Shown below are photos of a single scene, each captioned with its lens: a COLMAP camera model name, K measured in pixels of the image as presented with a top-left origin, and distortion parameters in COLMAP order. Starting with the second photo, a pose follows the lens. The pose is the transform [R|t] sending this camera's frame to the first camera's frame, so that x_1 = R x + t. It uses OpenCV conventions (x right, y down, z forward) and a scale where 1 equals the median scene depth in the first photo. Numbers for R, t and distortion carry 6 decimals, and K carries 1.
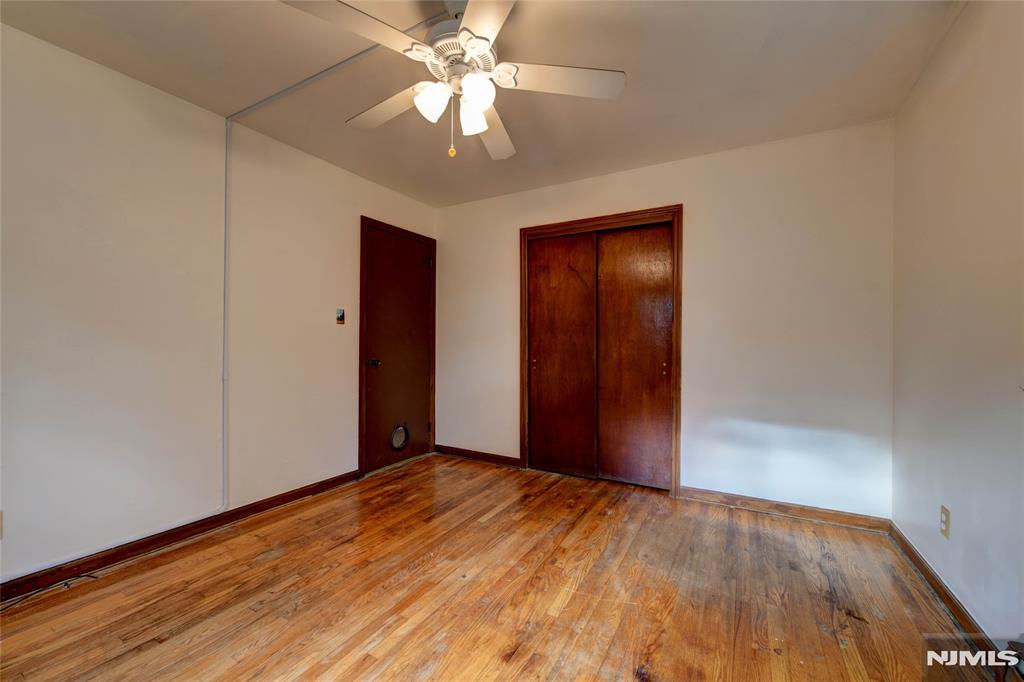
lens RADIAL K [[404.6, 0, 509.6], [0, 404.6, 341.4], [0, 0, 1]] dist [-0.012388, -0.000315]
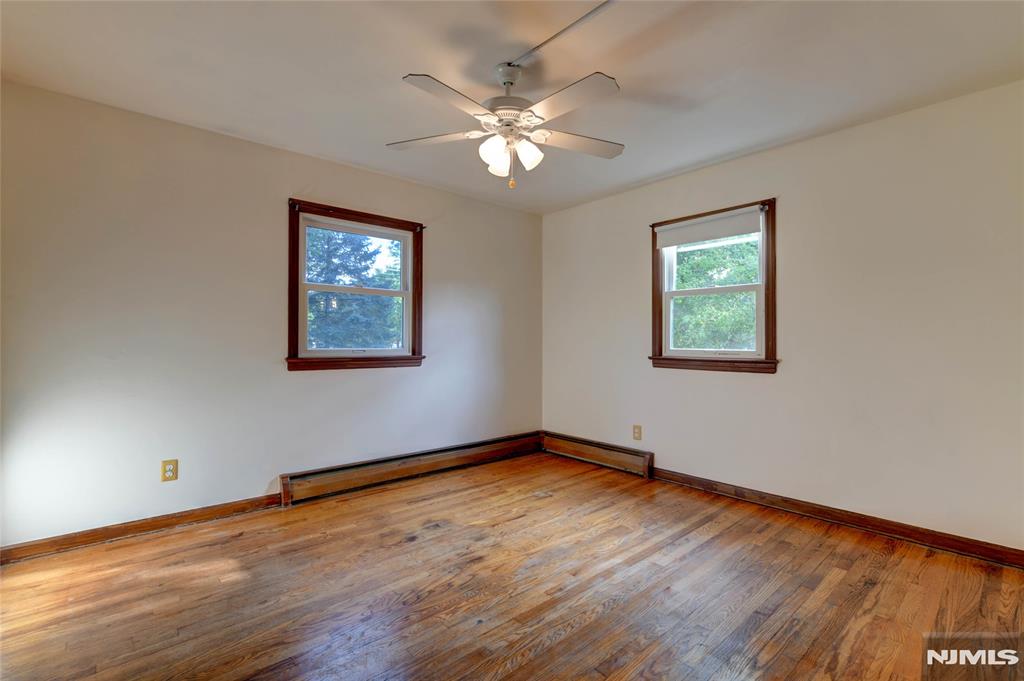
lens RADIAL K [[470.4, 0, 511.5], [0, 470.4, 341.7], [0, 0, 1]] dist [-0.000439, -0.000029]
pose [[-0.949625, -0.007327, 0.313302, -0.542779], [-0.008377, 0.999963, -0.002008, -0.005610], [-0.313276, -0.004531, -0.949651, 2.163795]]
